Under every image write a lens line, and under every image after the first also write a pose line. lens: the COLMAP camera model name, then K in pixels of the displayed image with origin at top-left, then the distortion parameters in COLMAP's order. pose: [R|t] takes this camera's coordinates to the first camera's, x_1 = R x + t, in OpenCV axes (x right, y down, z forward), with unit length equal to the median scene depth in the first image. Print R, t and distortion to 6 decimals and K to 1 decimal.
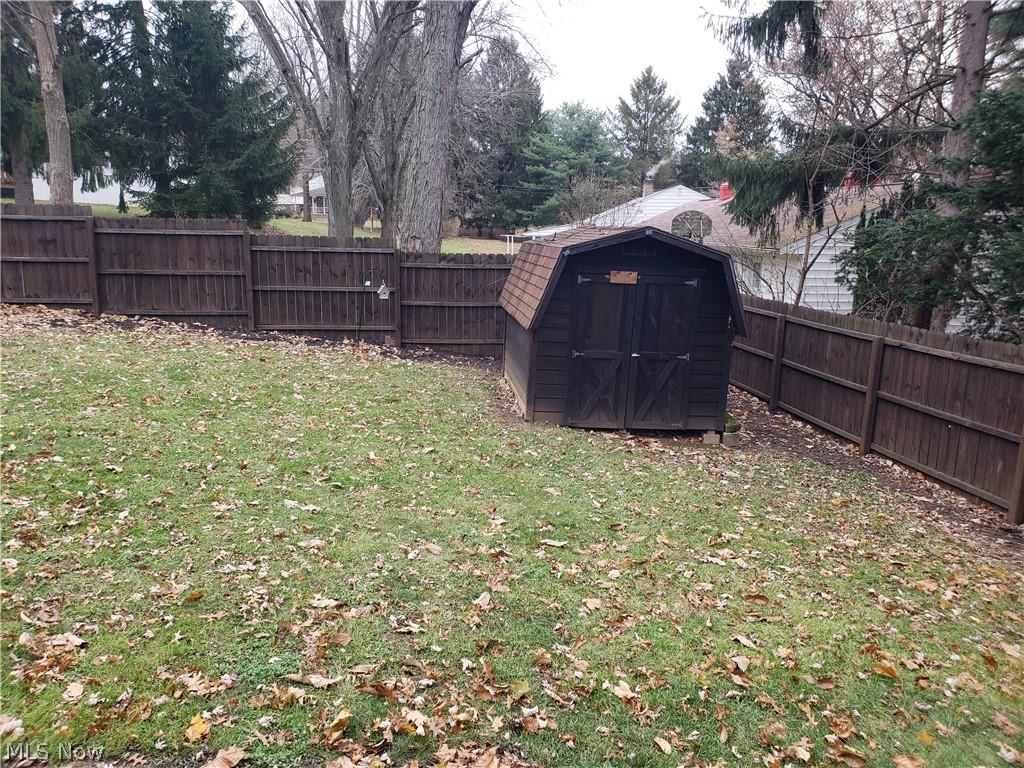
lens RADIAL K [[790.9, 0, 503.0], [0, 790.9, 377.9], [0, 0, 1]] dist [0.049805, -0.049300]
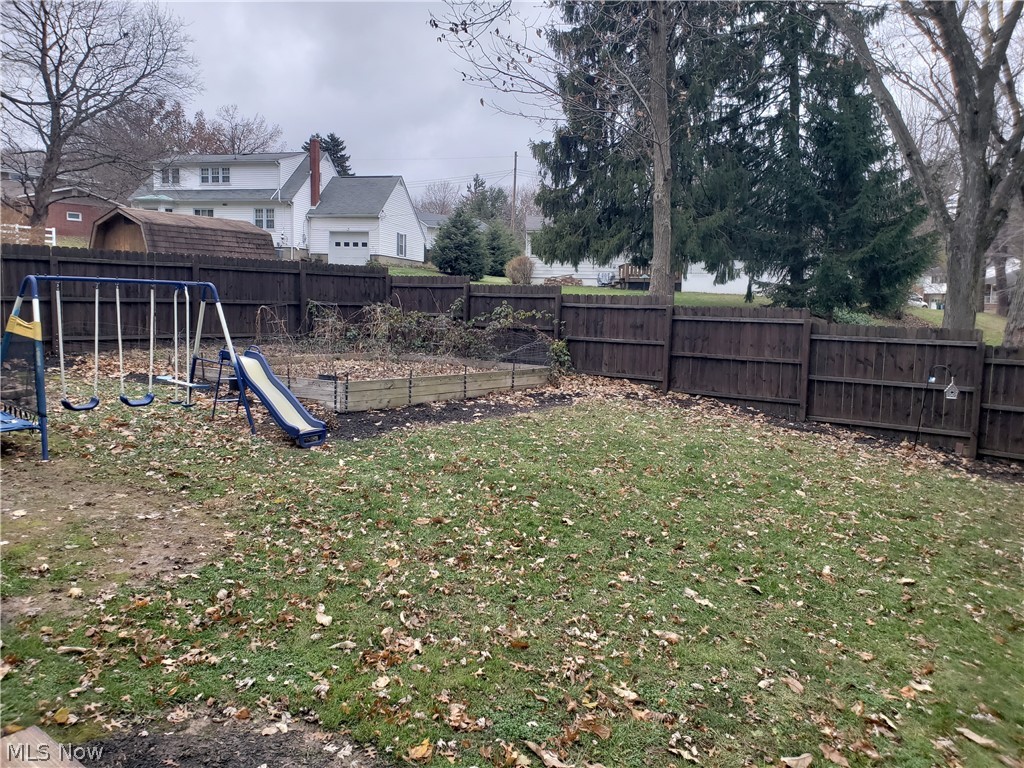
lens RADIAL K [[790.9, 0, 503.0], [0, 790.9, 377.9], [0, 0, 1]] dist [0.049805, -0.049300]
pose [[0.707671, 0.068656, -0.703199, 0.110484], [-0.145434, 0.988109, -0.049886, -0.009520], [0.691413, 0.137572, 0.709241, 0.051505]]
